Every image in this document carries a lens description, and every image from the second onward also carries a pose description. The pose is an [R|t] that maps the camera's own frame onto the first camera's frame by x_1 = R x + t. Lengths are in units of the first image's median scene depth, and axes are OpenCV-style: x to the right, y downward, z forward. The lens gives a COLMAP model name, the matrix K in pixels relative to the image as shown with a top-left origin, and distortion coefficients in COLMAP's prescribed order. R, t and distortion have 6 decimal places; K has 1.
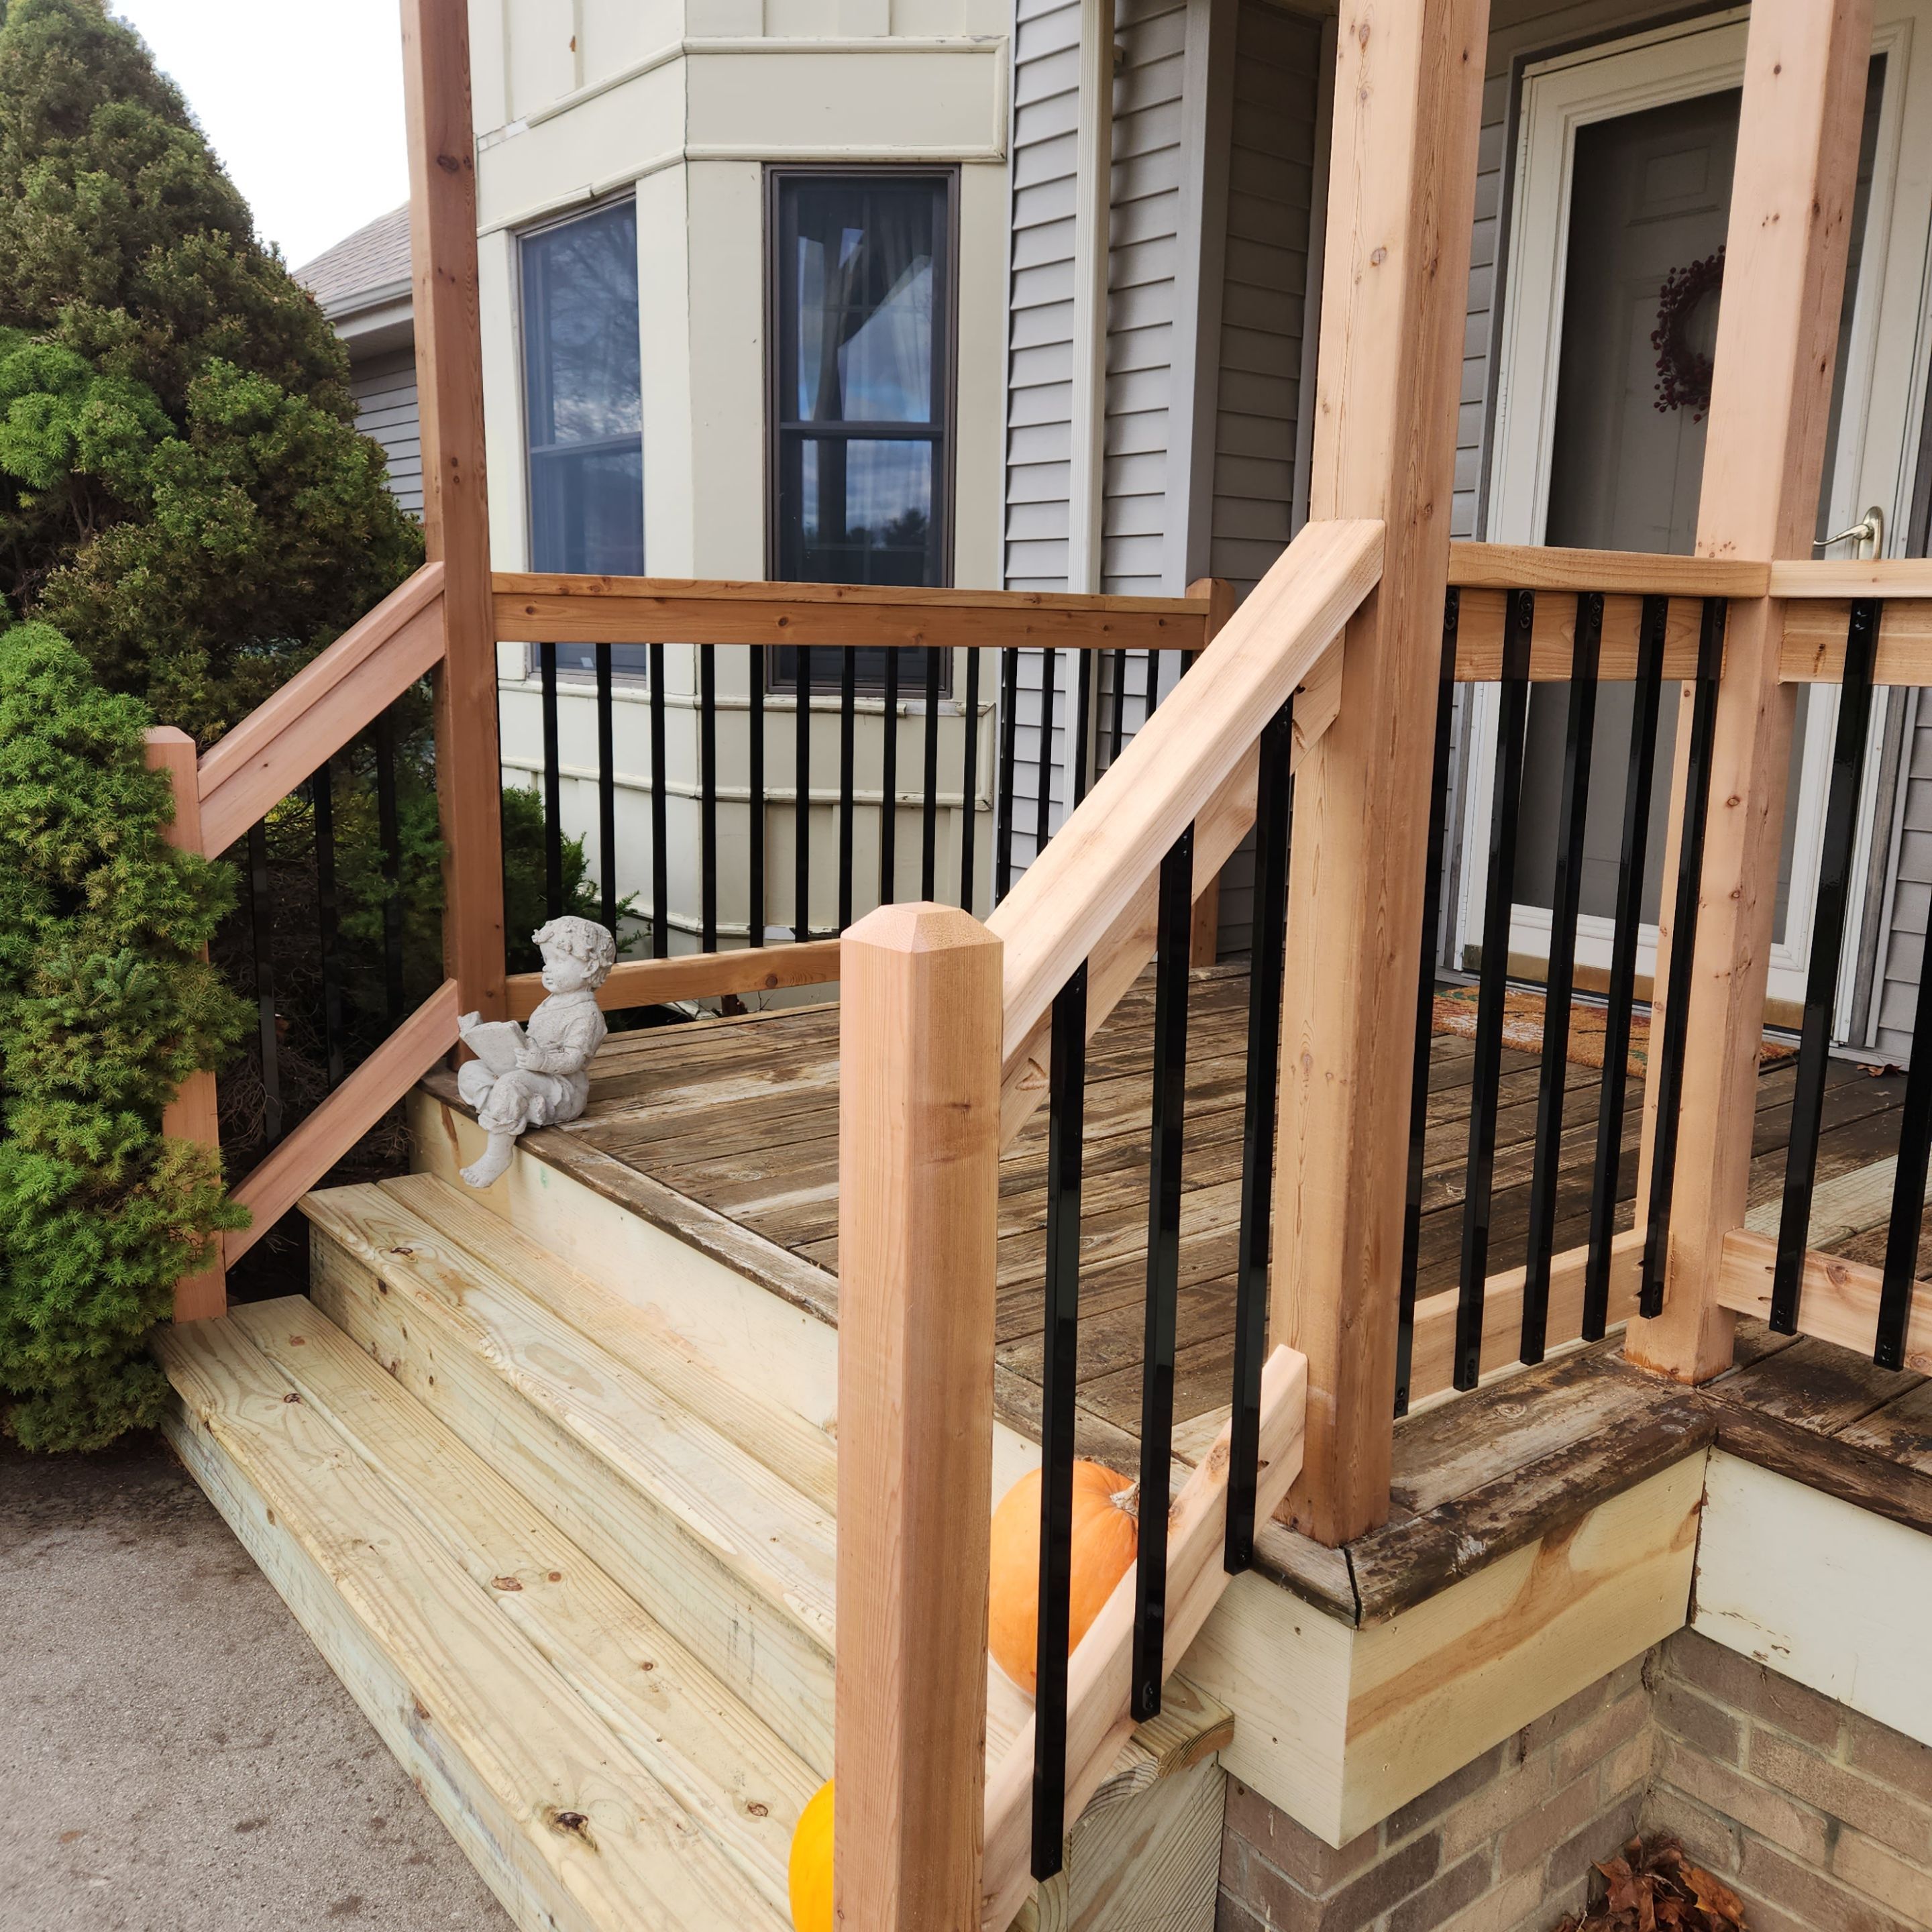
lens RADIAL K [[1714.8, 0, 966.0], [0, 1714.8, 966.0], [0, 0, 1]] dist [0.086415, -0.078765]
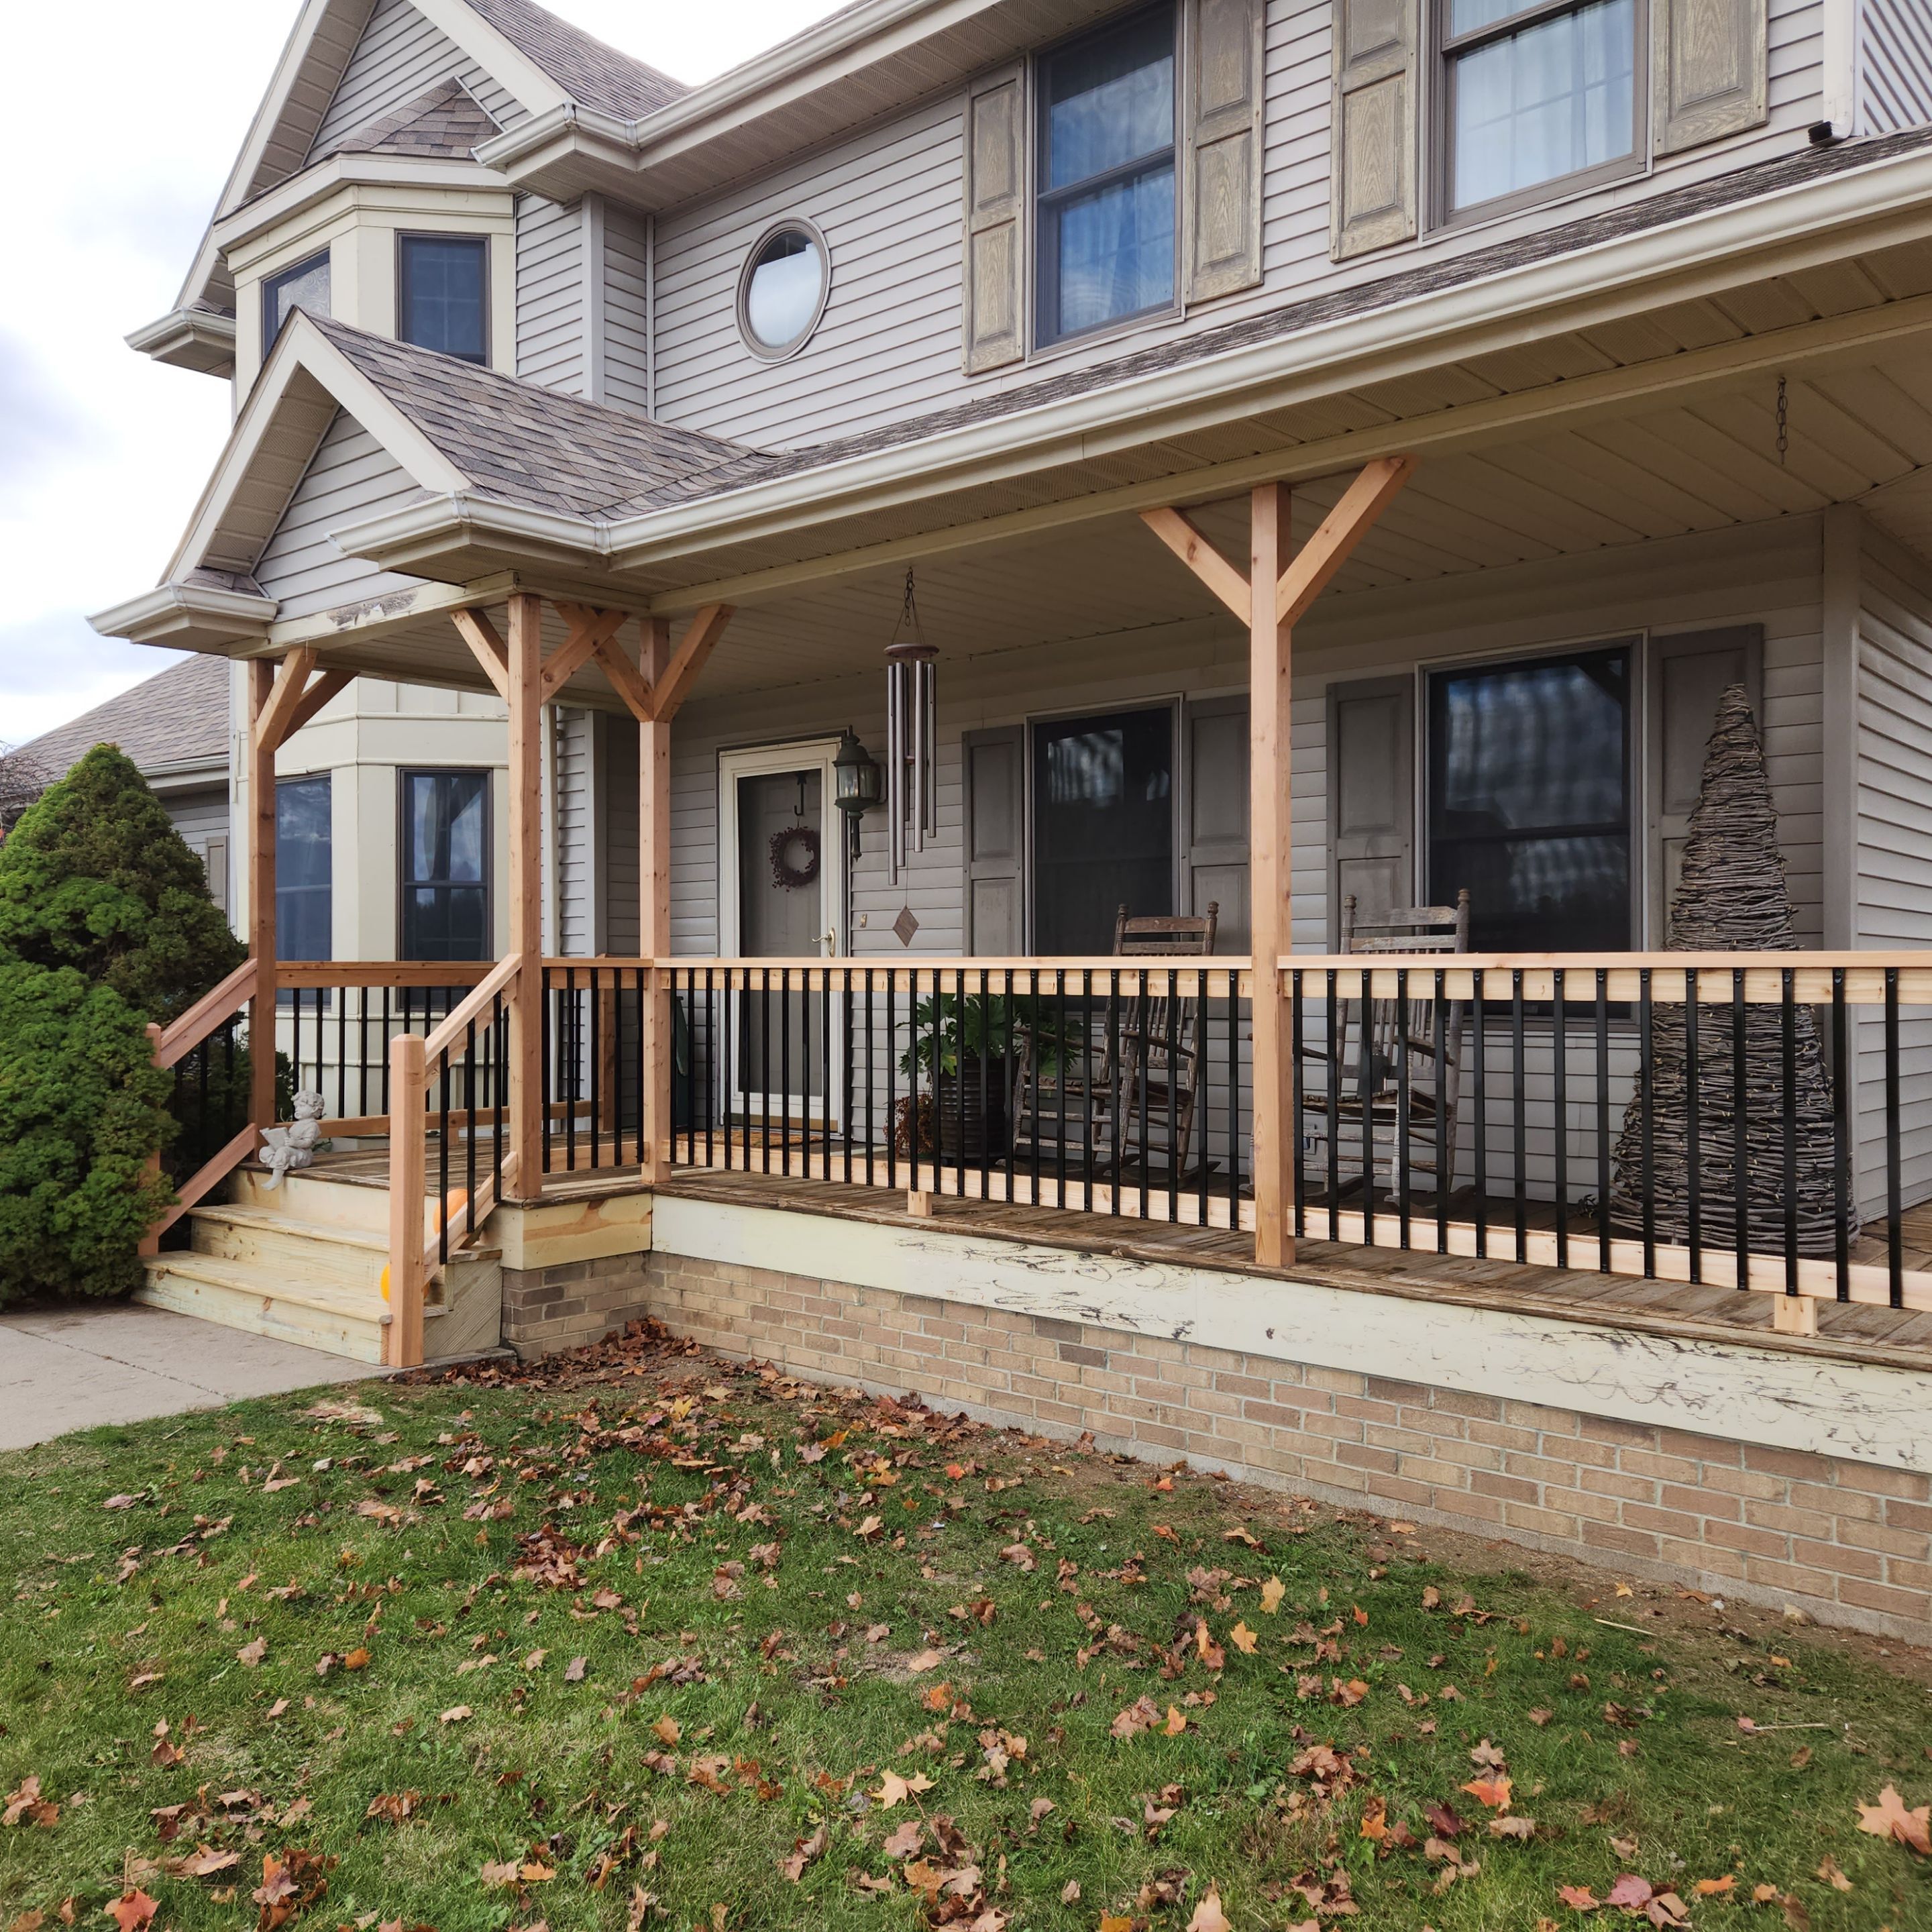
lens RADIAL K [[1713.4, 0, 953.7], [0, 1713.4, 954.8], [0, 0, 1]] dist [0.086937, -0.078203]
pose [[0.983396, -0.020113, 0.180355, 0.271945], [0.056485, 0.978396, -0.198874, 0.357233], [-0.172459, 0.205759, 0.963287, -1.784851]]
